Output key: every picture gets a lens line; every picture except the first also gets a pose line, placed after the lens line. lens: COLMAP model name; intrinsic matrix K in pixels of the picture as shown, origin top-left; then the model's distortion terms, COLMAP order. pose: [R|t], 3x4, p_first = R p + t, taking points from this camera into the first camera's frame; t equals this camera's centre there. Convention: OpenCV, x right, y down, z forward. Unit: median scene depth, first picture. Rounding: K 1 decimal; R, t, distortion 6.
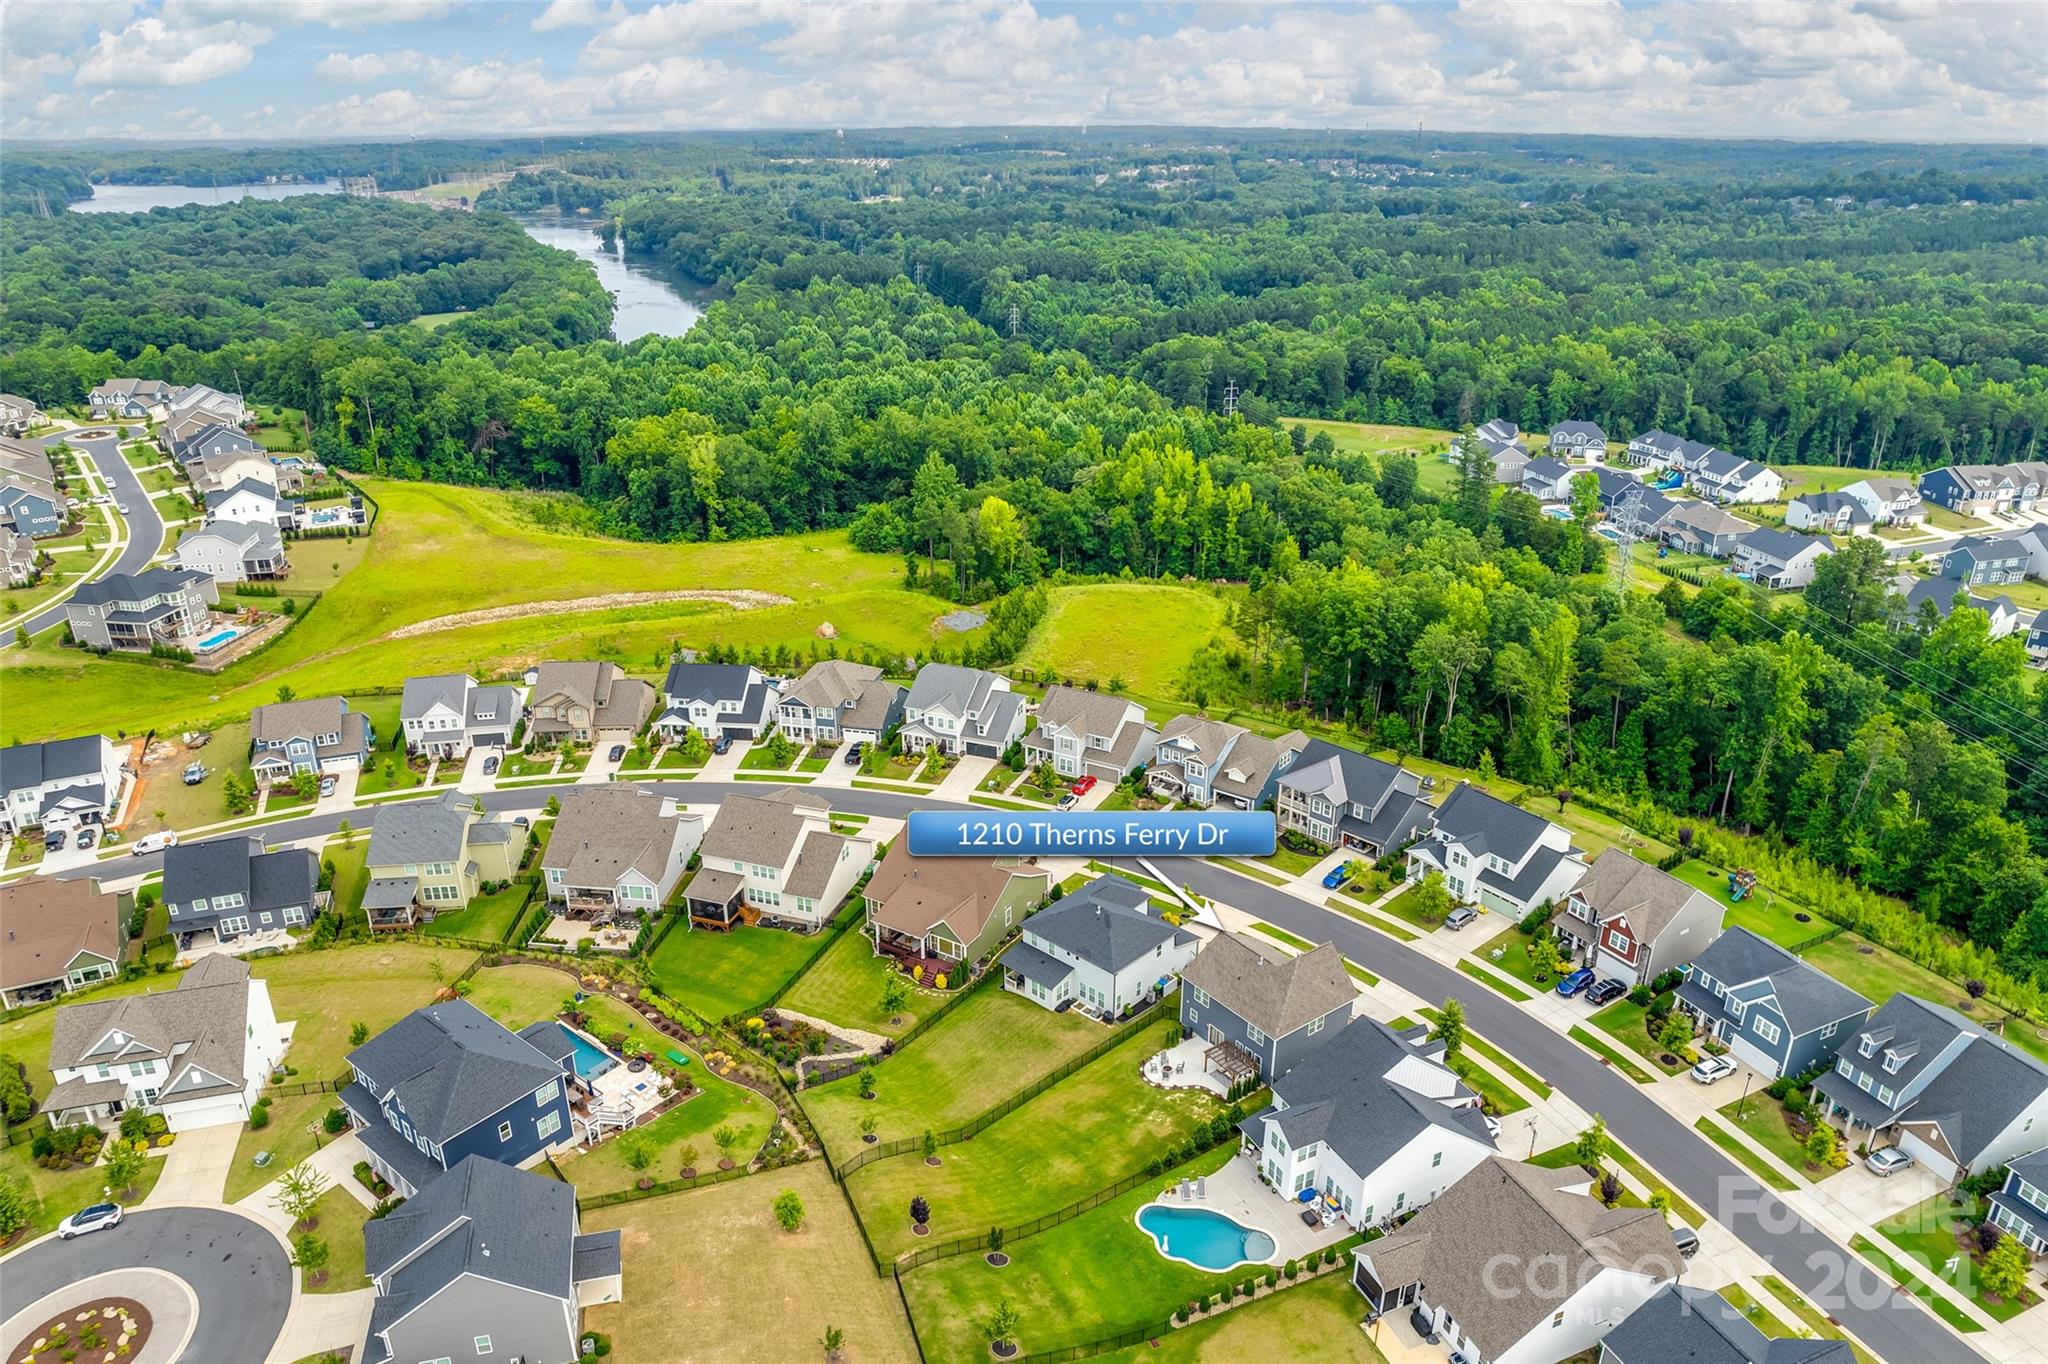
lens RADIAL K [[1391.2, 0, 1024.0], [0, 1391.2, 682.0], [0, 0, 1]] dist [-0.094728, 0.076828]
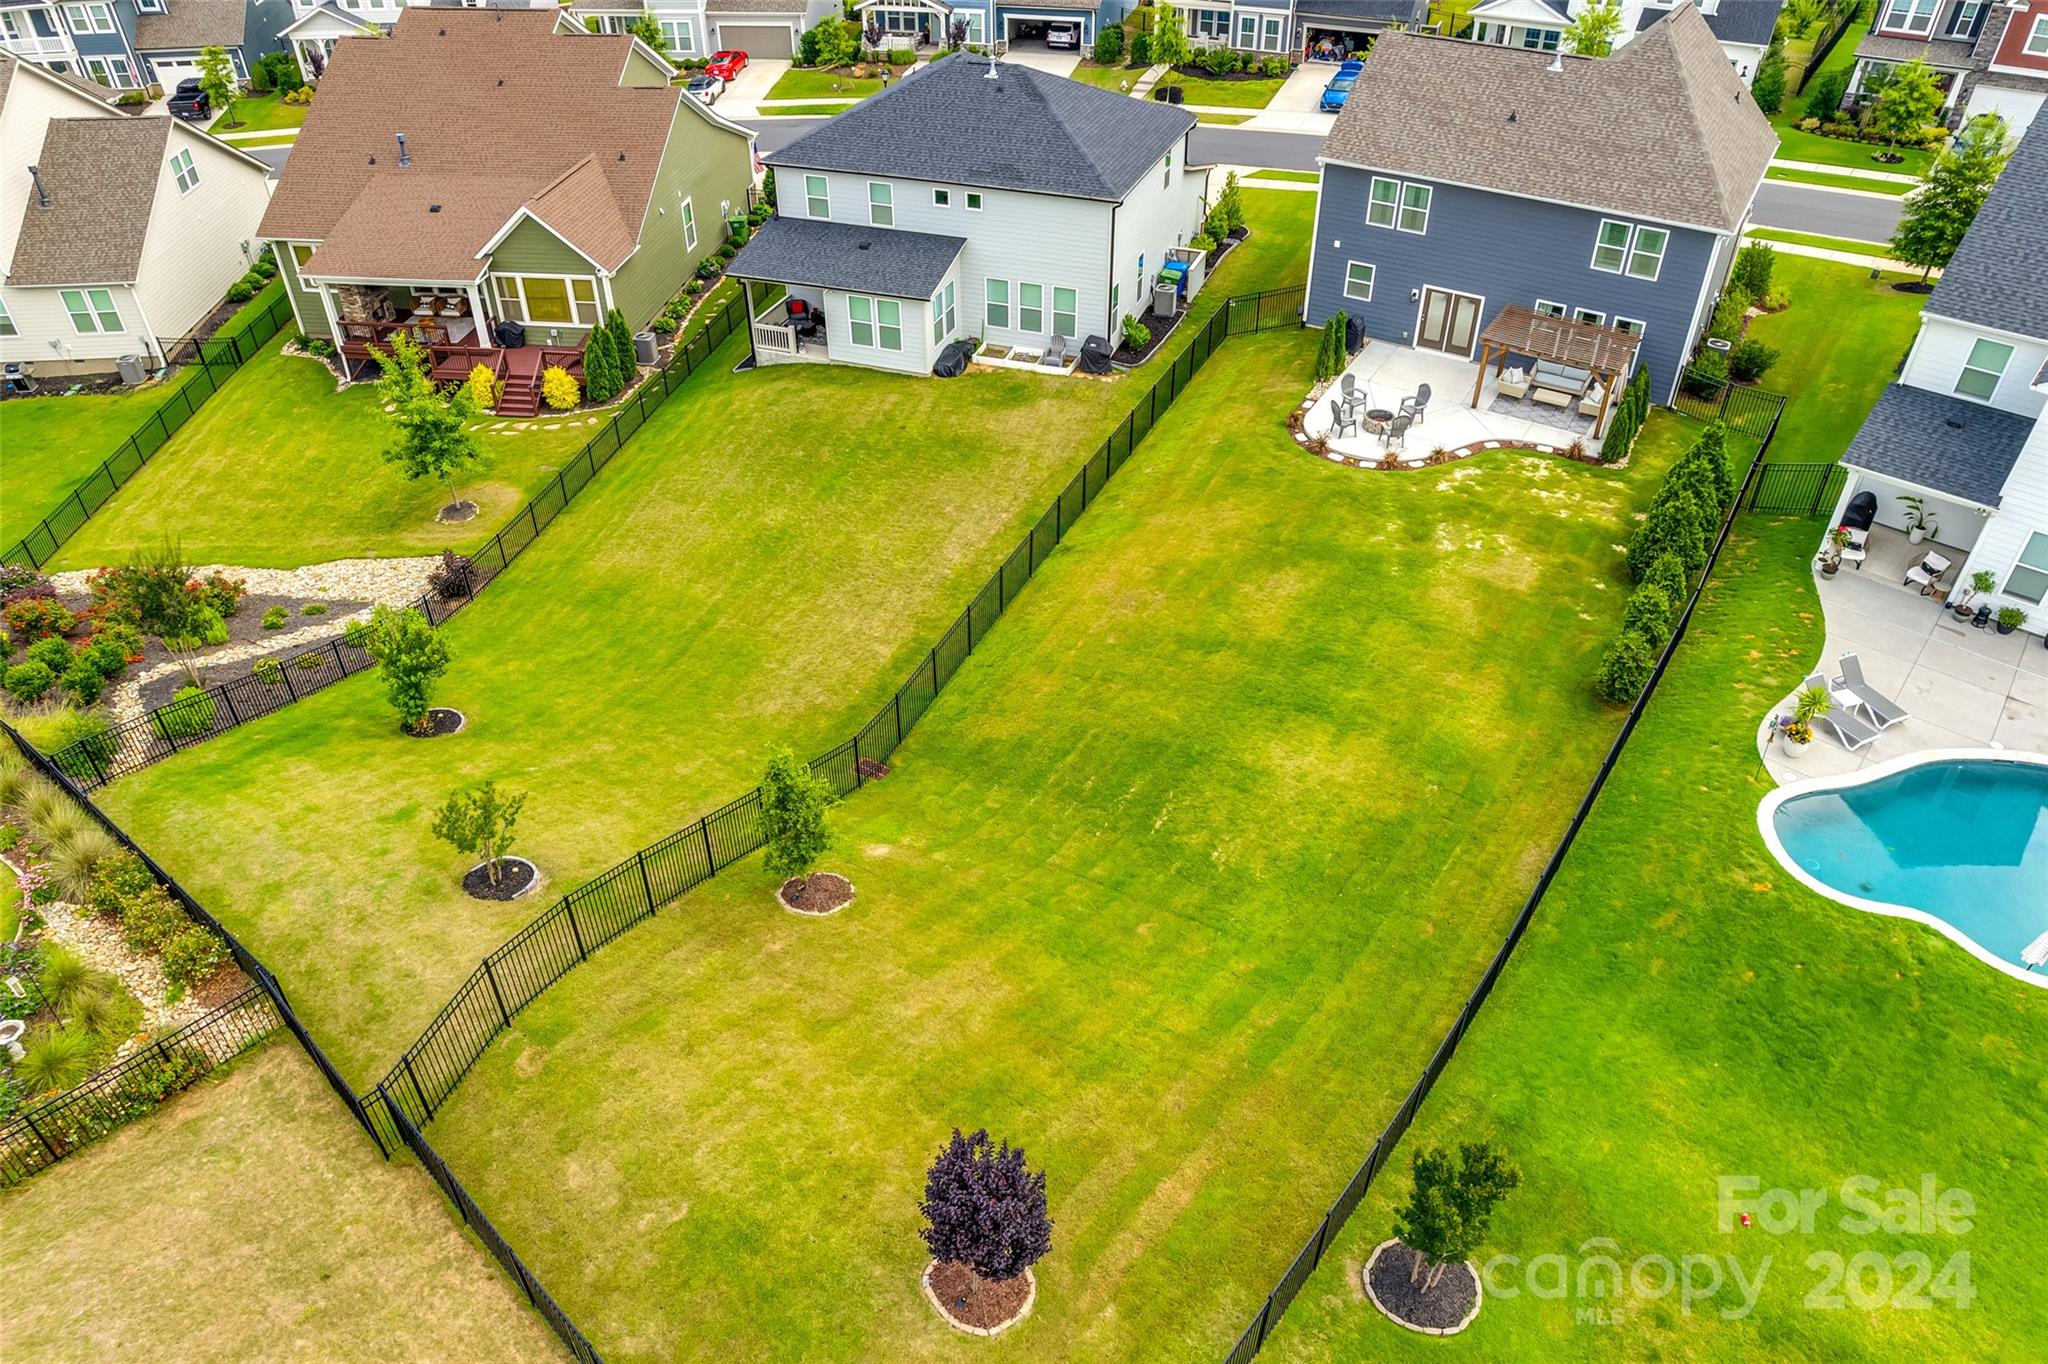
lens RADIAL K [[1391.2, 0, 1024.0], [0, 1391.2, 682.0], [0, 0, 1]] dist [-0.094728, 0.076828]
pose [[0.918207, -0.239583, 0.315431, -0.087243], [0.152453, 0.948748, 0.276830, 0.230197], [-0.365588, -0.206099, 0.907672, 0.703763]]
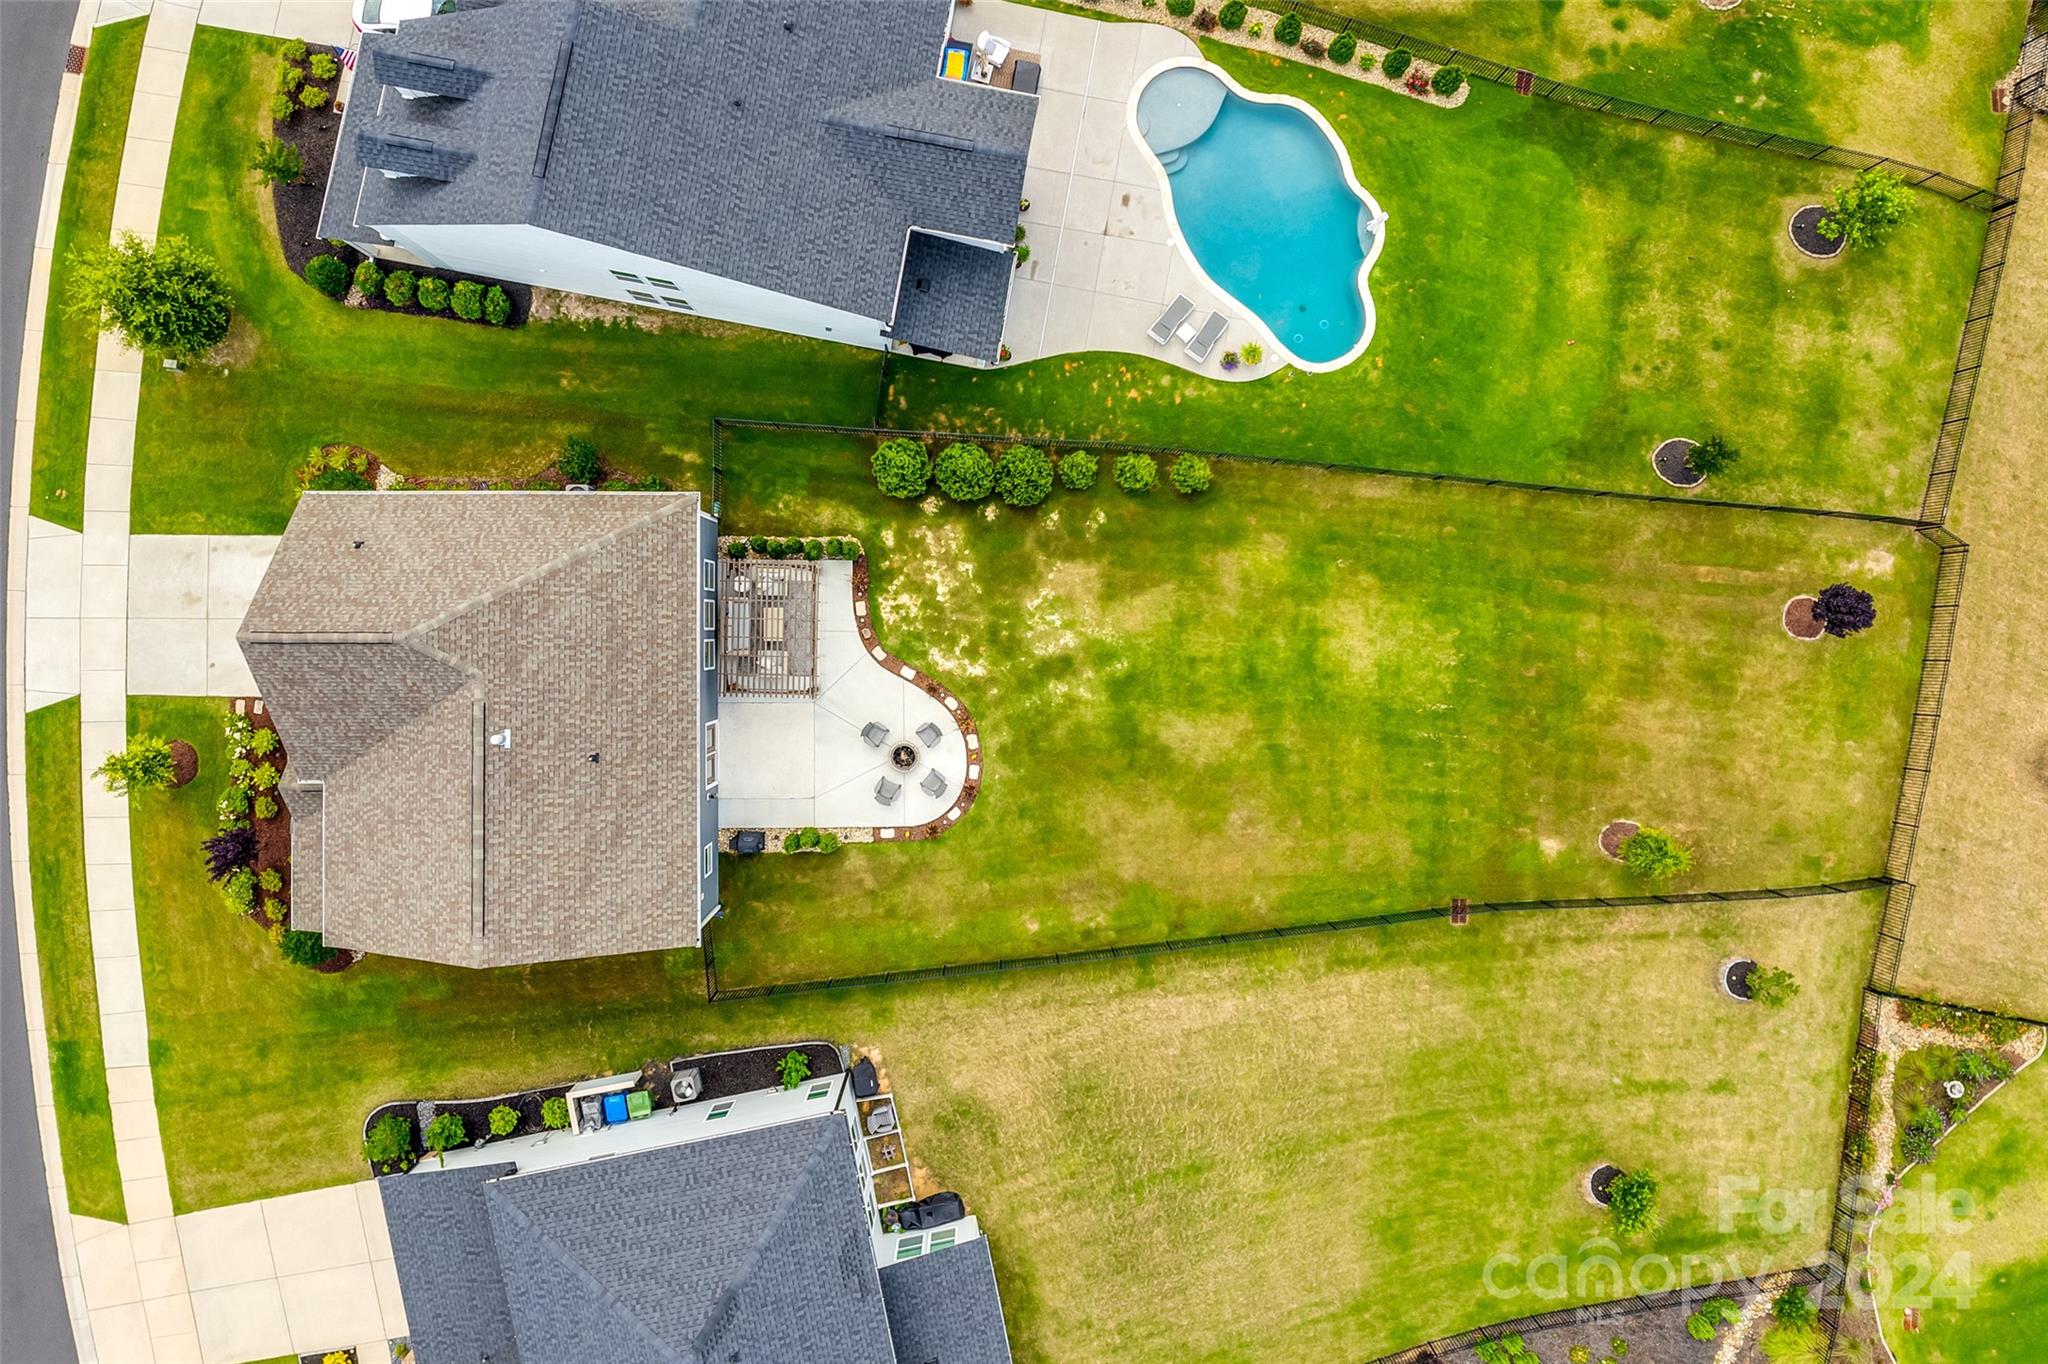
lens RADIAL K [[1391.2, 0, 1024.0], [0, 1391.2, 682.0], [0, 0, 1]] dist [-0.094728, 0.076828]
pose [[-0.811566, -0.584115, -0.013034, 0.092442], [0.172570, -0.260962, 0.949799, -0.033517], [-0.558194, 0.768576, 0.312588, 0.838572]]
